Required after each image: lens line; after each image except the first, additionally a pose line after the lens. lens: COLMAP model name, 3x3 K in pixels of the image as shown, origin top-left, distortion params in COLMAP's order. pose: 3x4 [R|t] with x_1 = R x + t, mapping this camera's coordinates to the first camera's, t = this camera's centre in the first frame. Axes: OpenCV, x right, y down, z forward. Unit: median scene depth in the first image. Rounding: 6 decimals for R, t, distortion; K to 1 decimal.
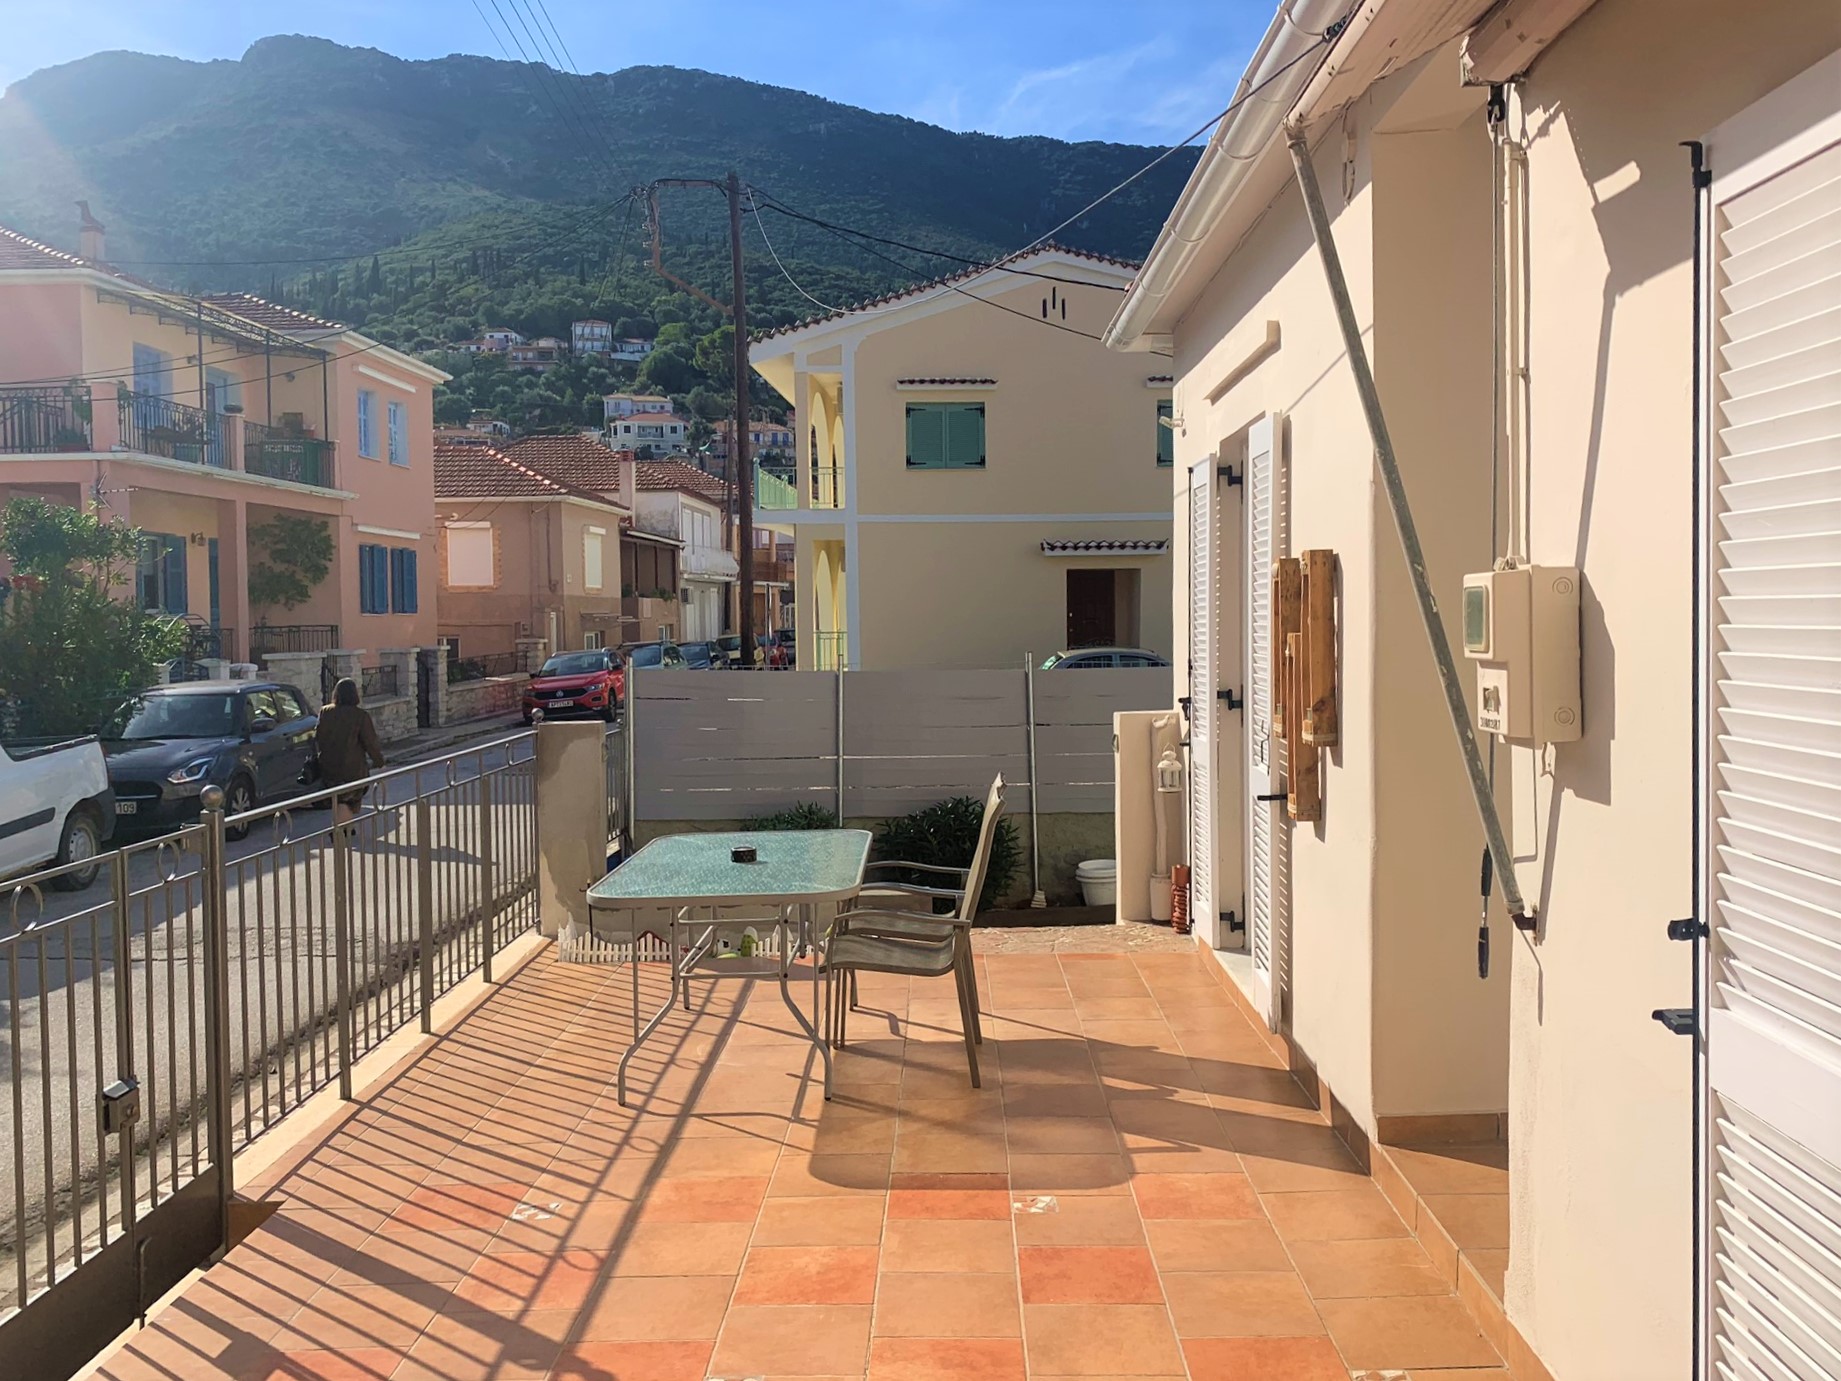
lens RADIAL K [[1535.7, 0, 920.5], [0, 1535.7, 690.5], [0, 0, 1]] dist [0.014237, -0.009860]
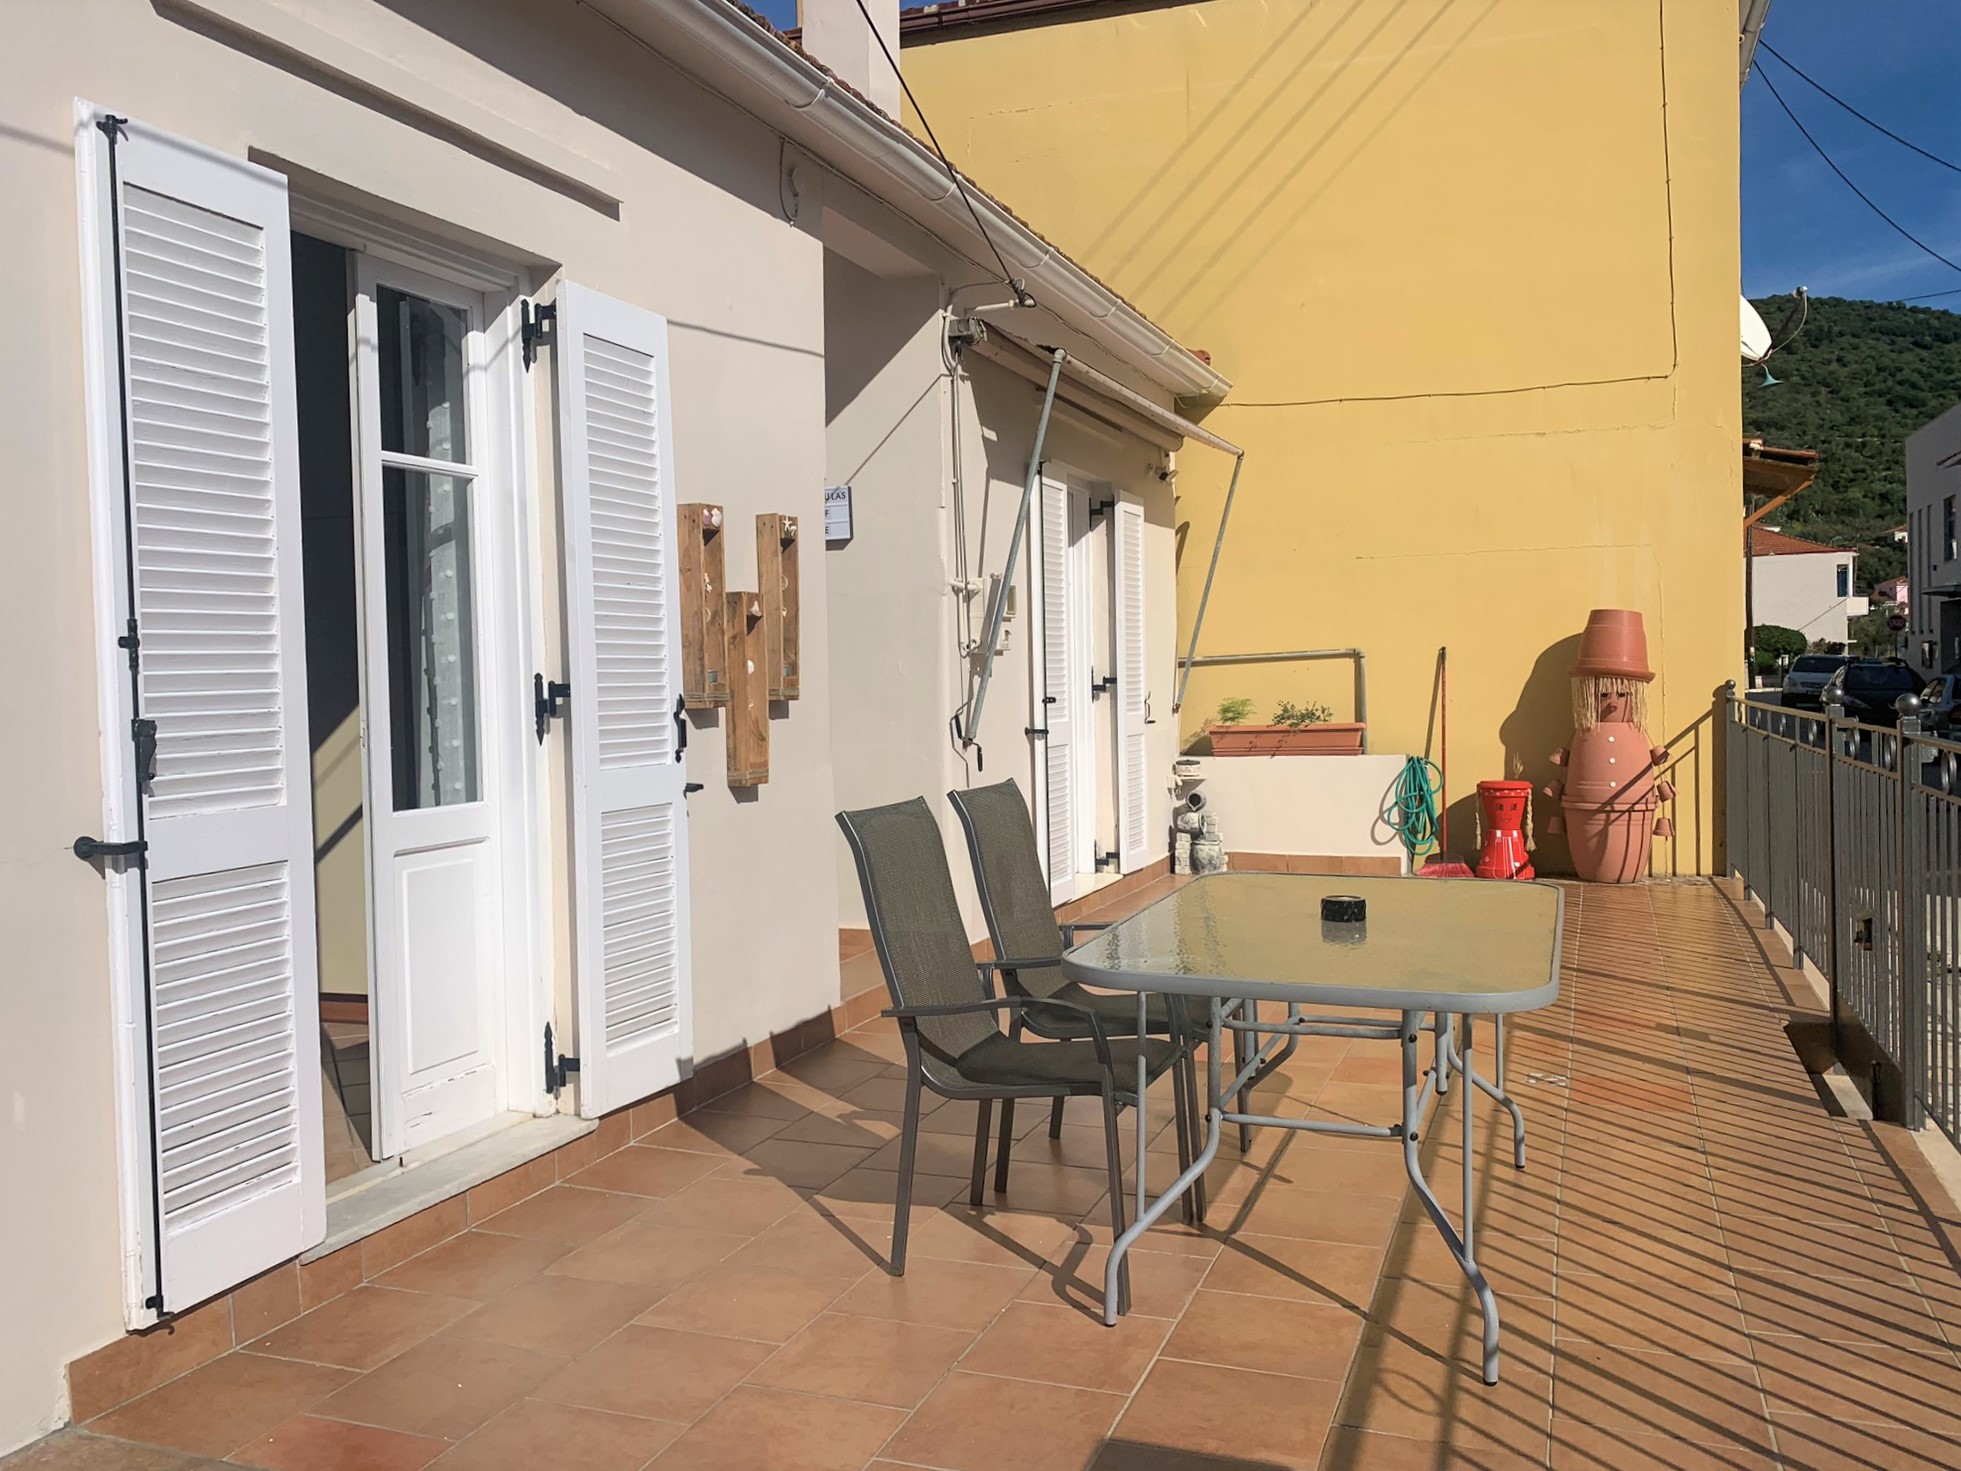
lens RADIAL K [[1505.7, 0, 985.5], [0, 1505.7, 722.6], [0, 0, 1]] dist [0.017136, -0.008354]
pose [[-0.936334, 0.021849, 0.350429, -0.203062], [0.048759, 0.996483, 0.068153, -0.011222], [-0.347707, 0.080900, -0.934106, 1.685908]]
